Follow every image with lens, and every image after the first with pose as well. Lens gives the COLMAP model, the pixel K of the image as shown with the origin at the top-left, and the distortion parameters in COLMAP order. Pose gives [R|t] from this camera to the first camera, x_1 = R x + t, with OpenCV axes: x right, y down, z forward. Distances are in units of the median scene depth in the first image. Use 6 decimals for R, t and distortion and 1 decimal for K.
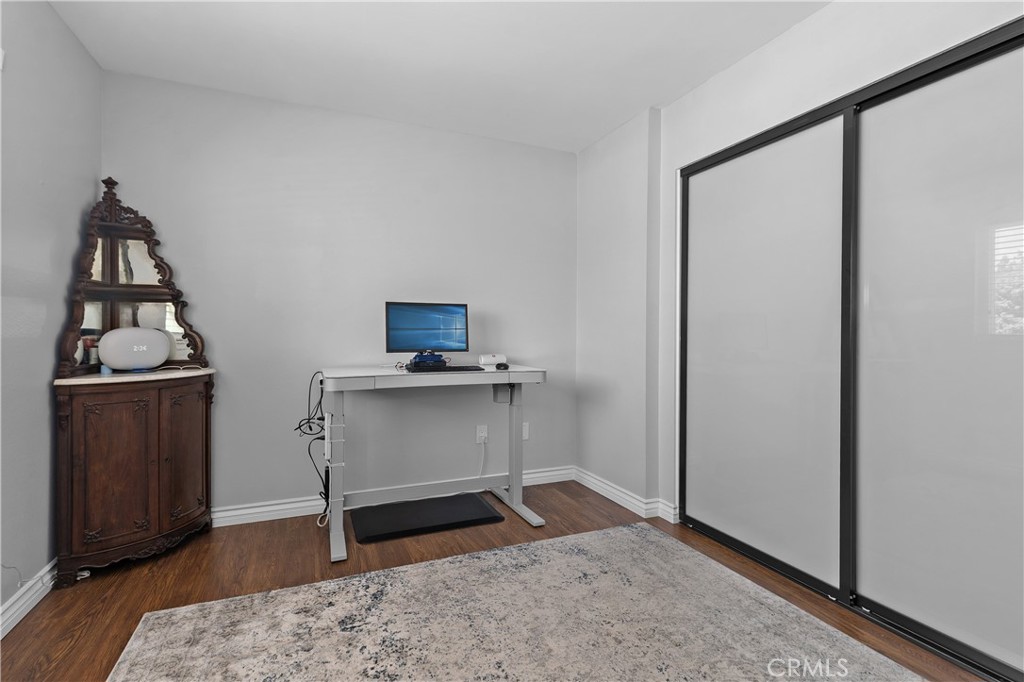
lens RADIAL K [[472.0, 0, 509.9], [0, 472.0, 334.4], [0, 0, 1]] dist [0.001988, 0.000201]
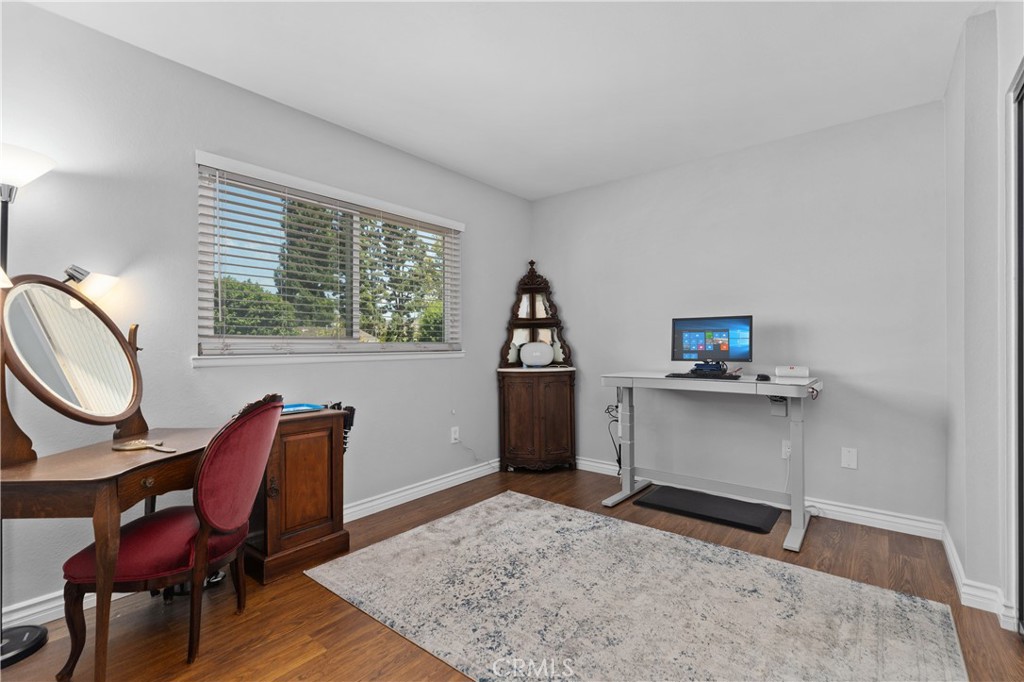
lens RADIAL K [[459.4, 0, 512.0], [0, 459.4, 341.0], [0, 0, 1]] dist [0.000484, -0.000195]
pose [[0.470028, -0.010787, -0.882585, 0.678408], [0.007227, 0.999939, -0.008373, -0.005440], [0.882622, -0.002443, 0.470077, 0.095553]]
